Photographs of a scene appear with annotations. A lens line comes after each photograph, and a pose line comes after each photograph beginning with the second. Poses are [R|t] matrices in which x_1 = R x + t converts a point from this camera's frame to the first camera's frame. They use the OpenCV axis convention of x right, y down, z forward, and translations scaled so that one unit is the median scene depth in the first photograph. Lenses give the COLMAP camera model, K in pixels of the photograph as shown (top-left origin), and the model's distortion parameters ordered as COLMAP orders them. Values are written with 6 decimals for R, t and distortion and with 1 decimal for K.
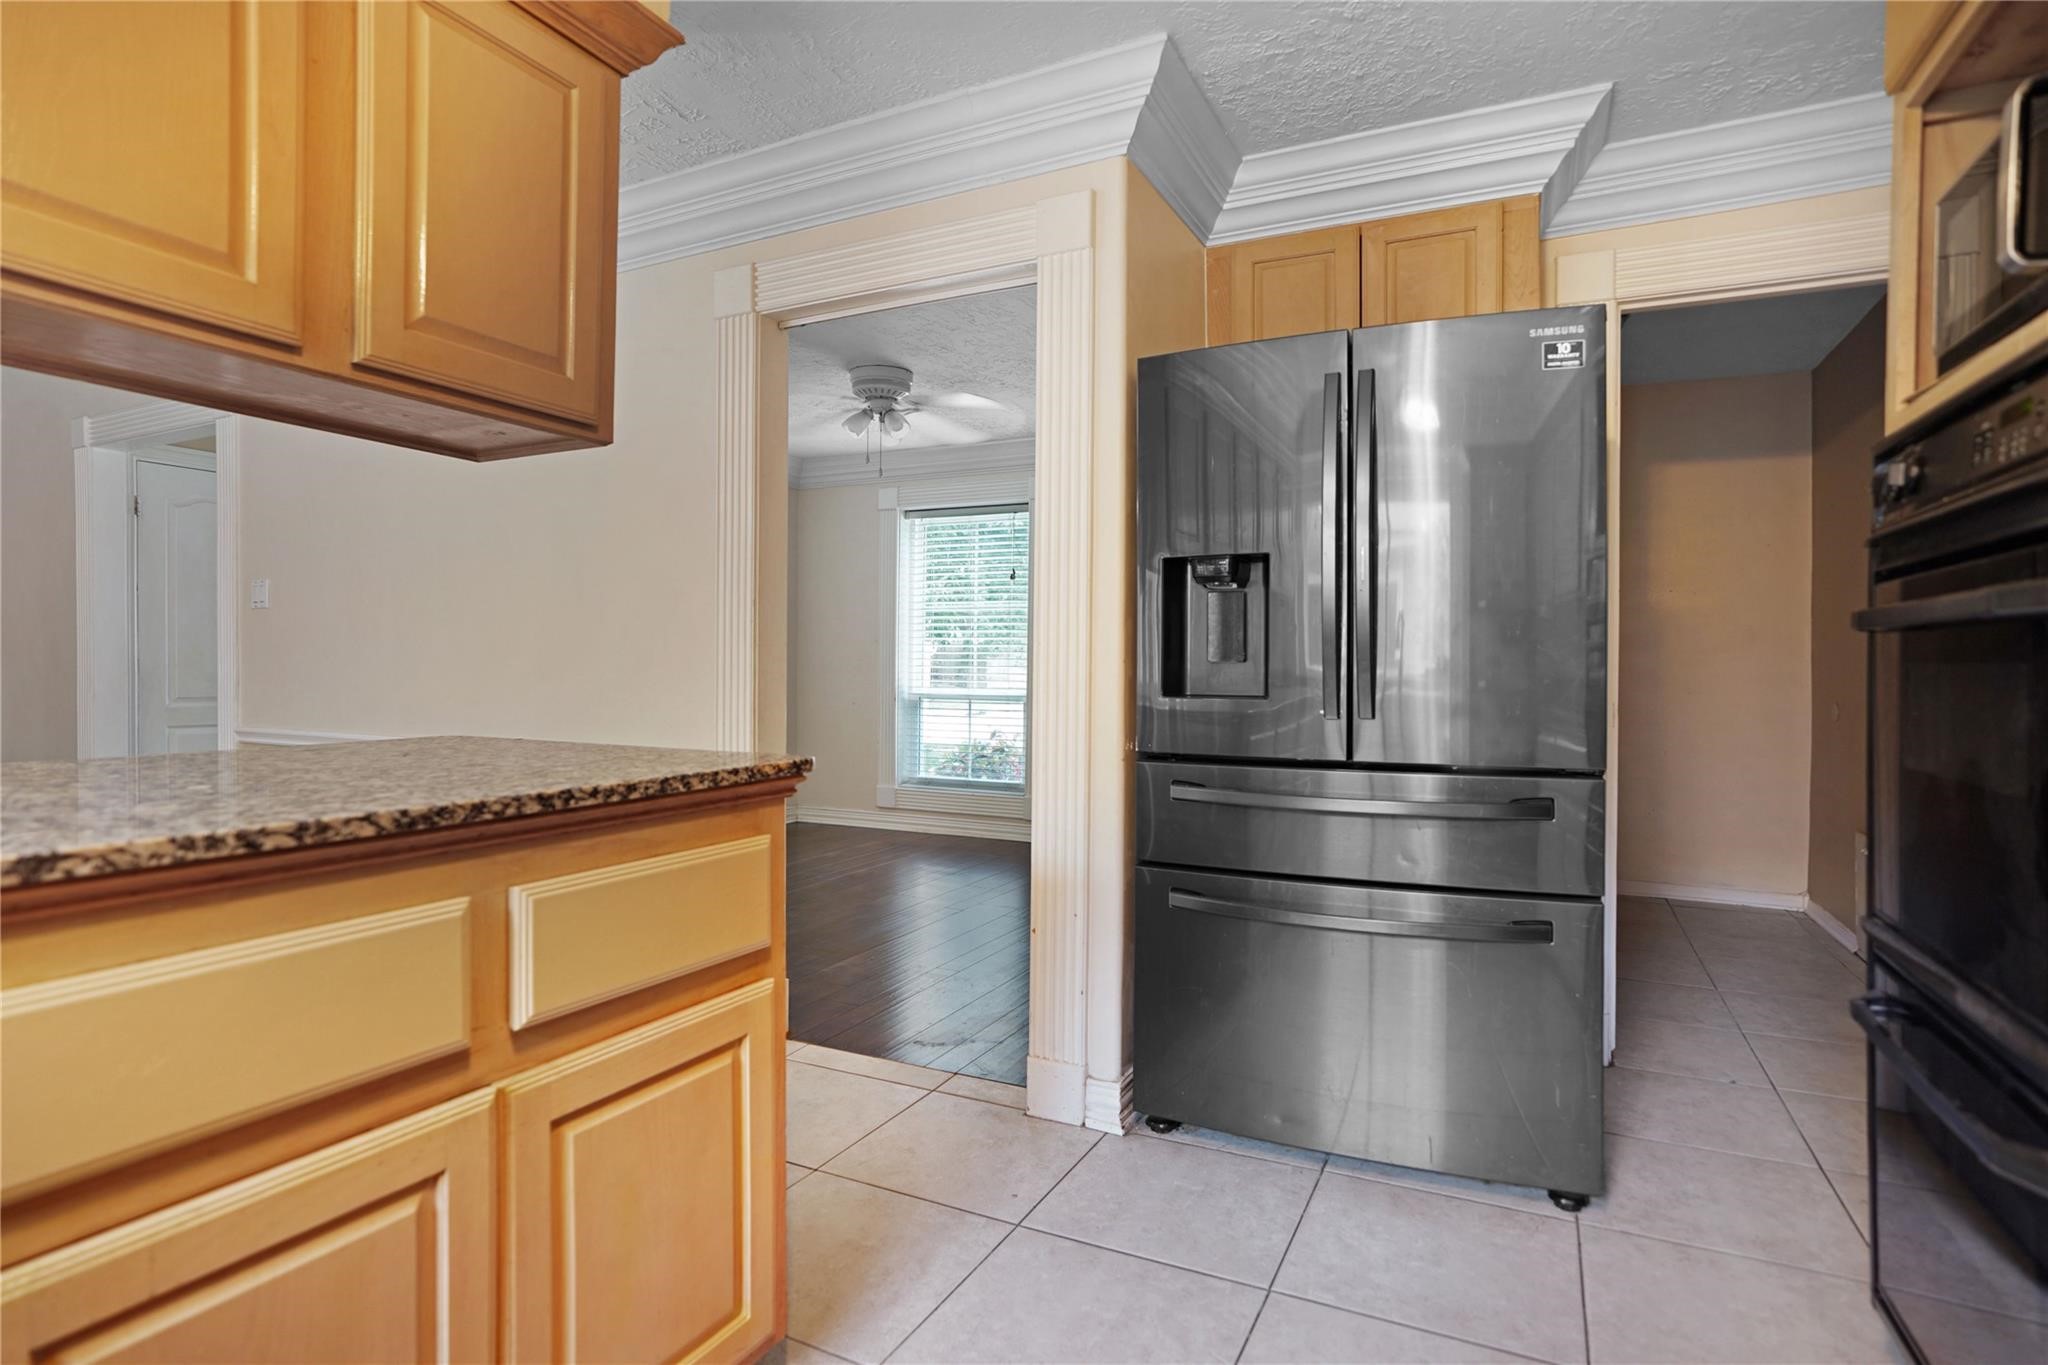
lens RADIAL K [[958.7, 0, 997.0], [0, 958.7, 659.3], [0, 0, 1]] dist [-0.037549, 0.025421]
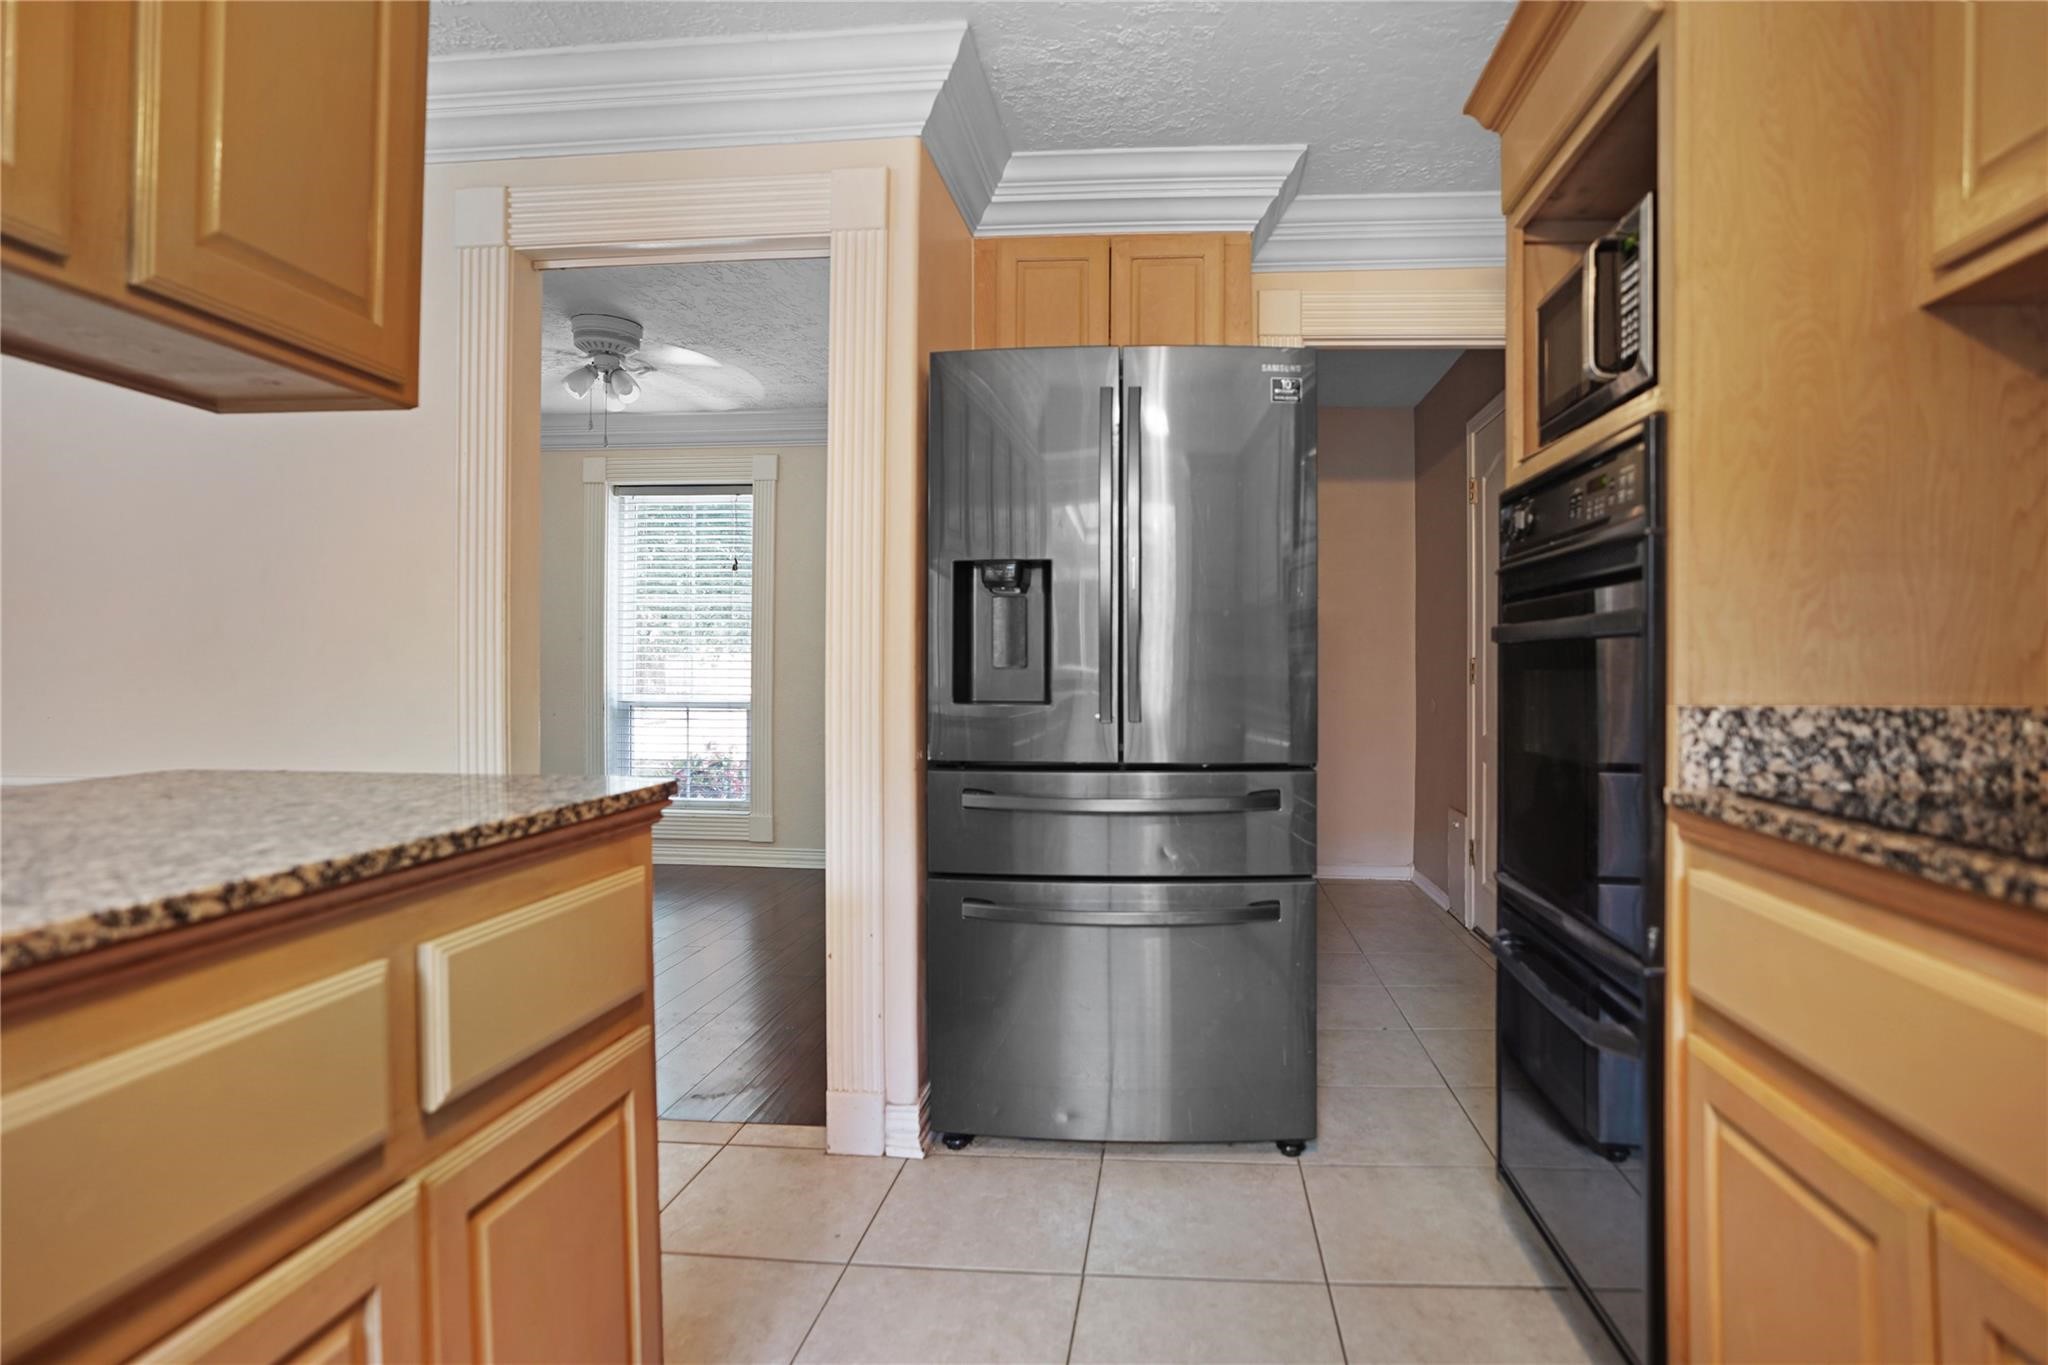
lens RADIAL K [[1064.6, 0, 1100.0], [0, 1064.6, 659.4], [0, 0, 1]] dist [-0.034702, 0.037270]
pose [[0.907210, 0.004866, 0.420650, -0.147363], [-0.006170, 0.999979, 0.001739, -0.008320], [-0.420633, -0.004174, 0.907221, -0.045013]]
